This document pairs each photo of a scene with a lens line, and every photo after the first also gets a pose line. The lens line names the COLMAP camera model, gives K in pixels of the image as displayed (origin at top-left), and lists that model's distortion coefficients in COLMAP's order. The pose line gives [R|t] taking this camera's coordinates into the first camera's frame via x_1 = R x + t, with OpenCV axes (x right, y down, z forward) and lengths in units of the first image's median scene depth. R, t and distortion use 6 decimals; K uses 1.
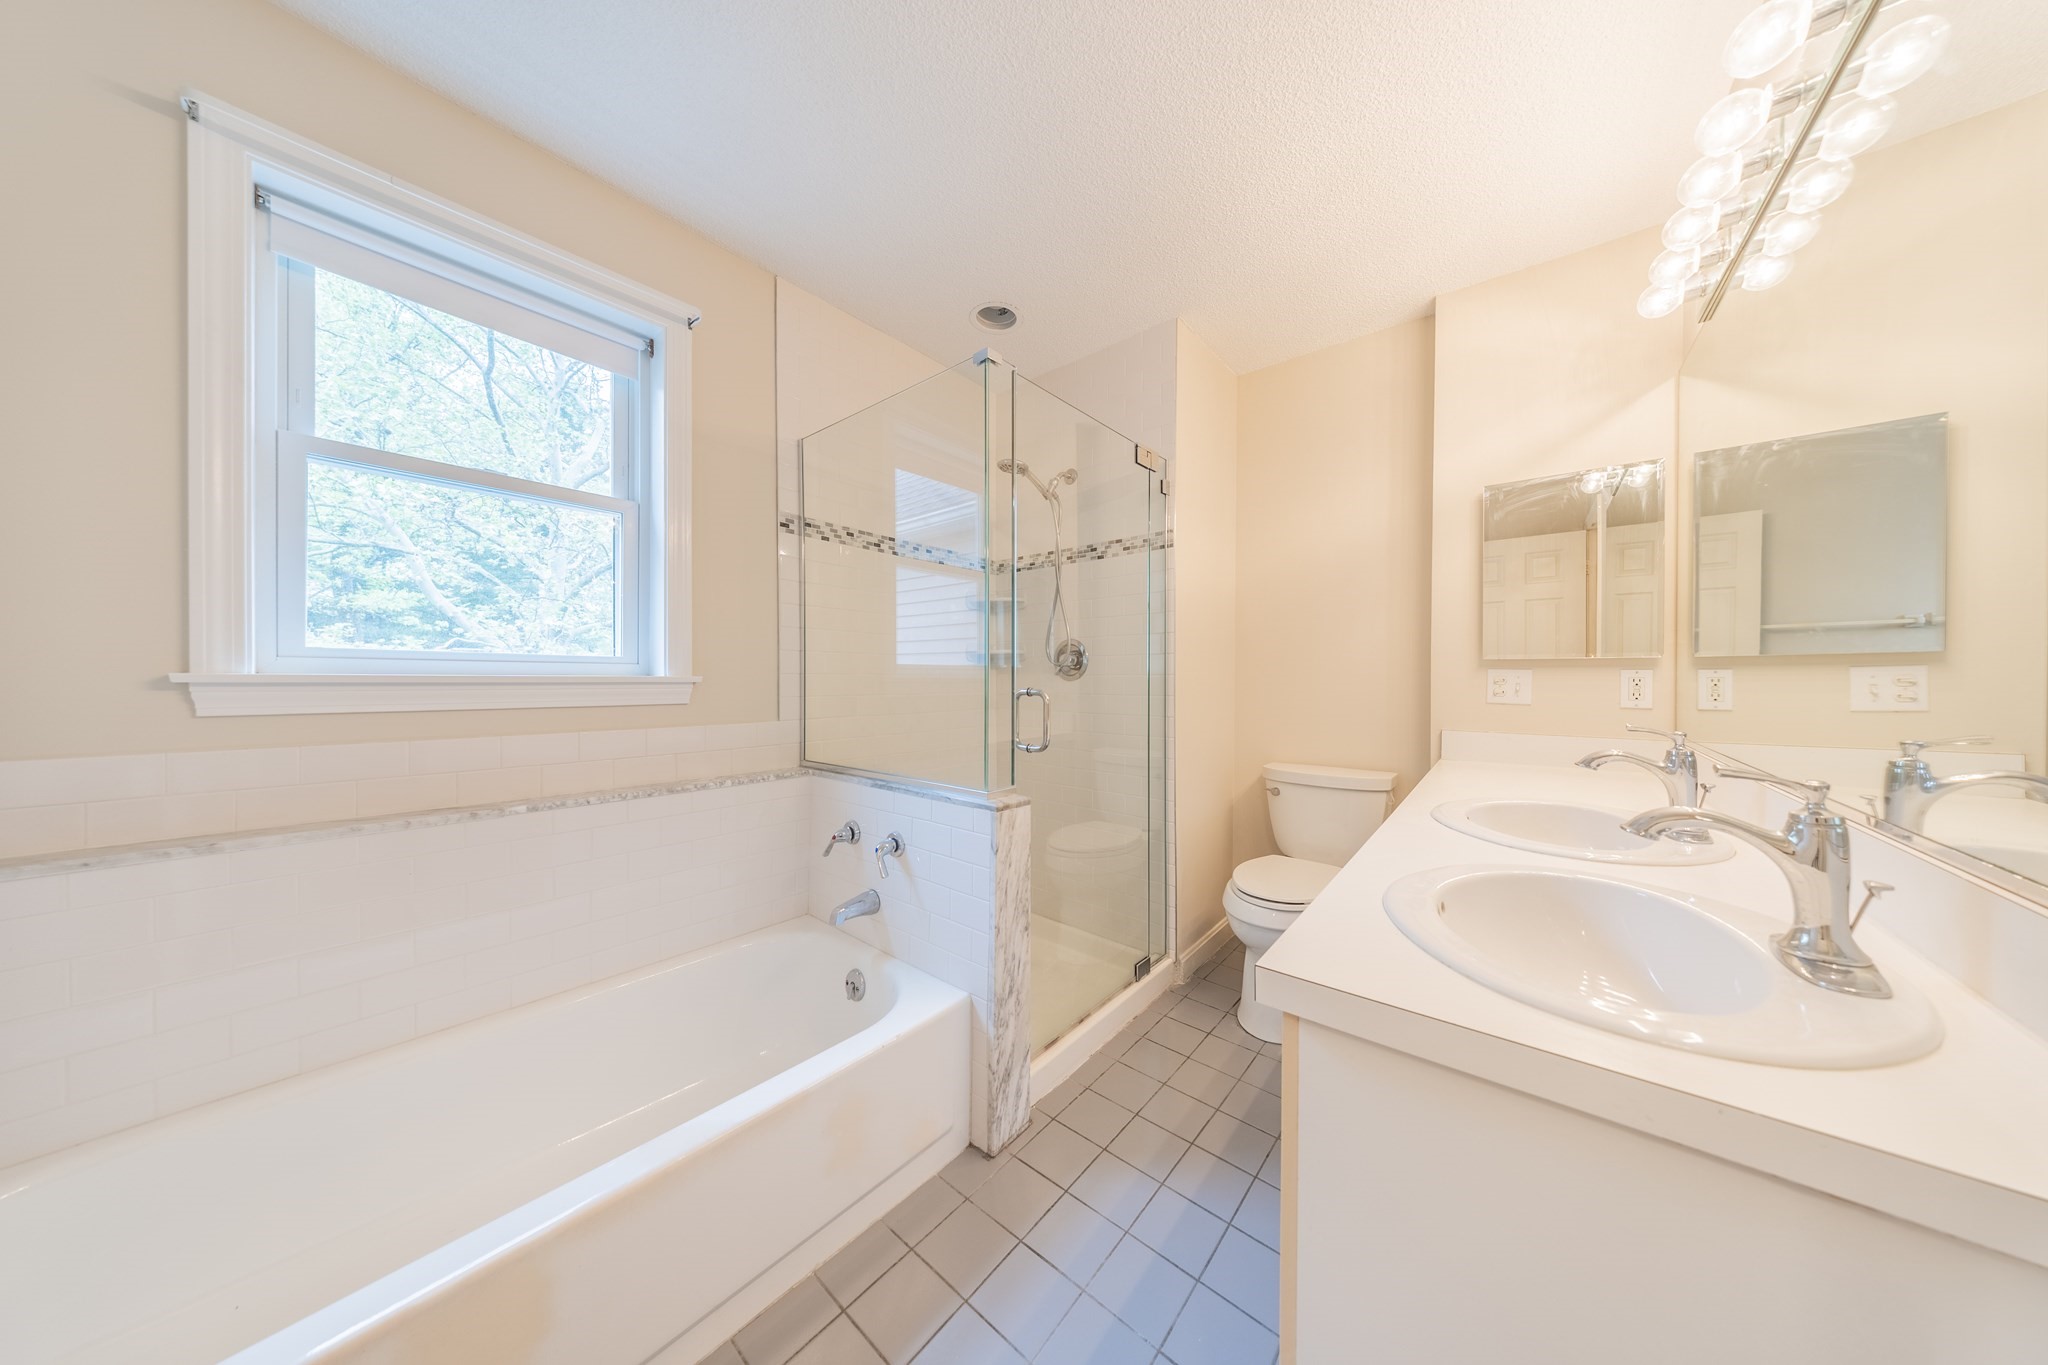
lens RADIAL K [[594.0, 0, 1024.0], [0, 594.0, 682.5], [0, 0, 1]] dist [0.000136, -0.000012]
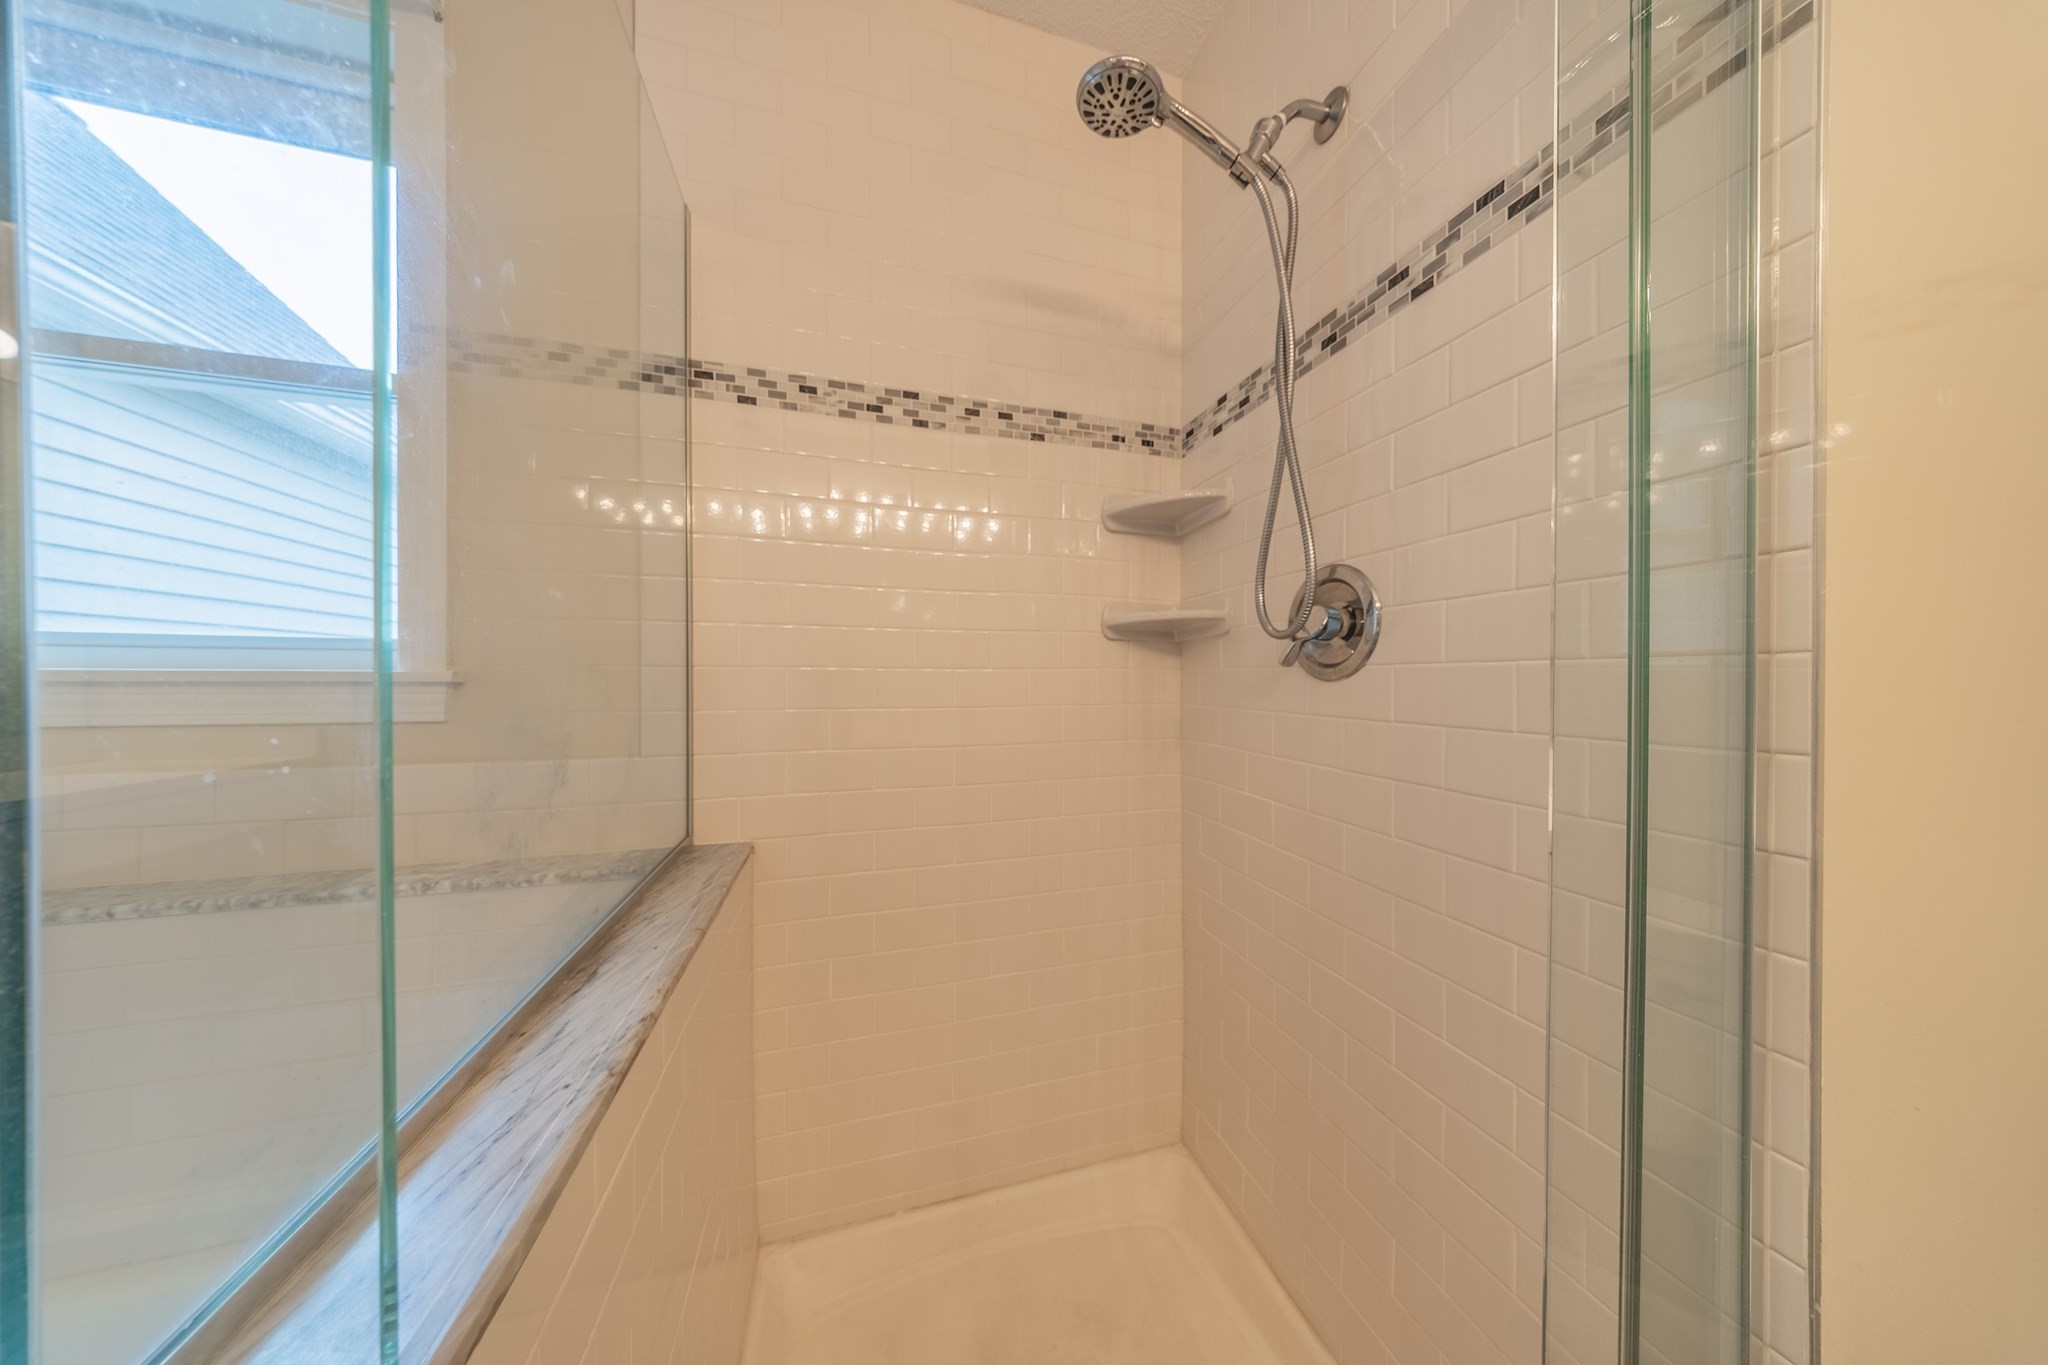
lens RADIAL K [[594.0, 0, 1024.0], [0, 594.0, 682.5], [0, 0, 1]] dist [0.000136, -0.000012]
pose [[0.834907, 0.002540, -0.550385, 0.134925], [-0.003095, 0.999995, -0.000080, -0.000910], [0.550383, 0.001770, 0.834911, 0.658984]]
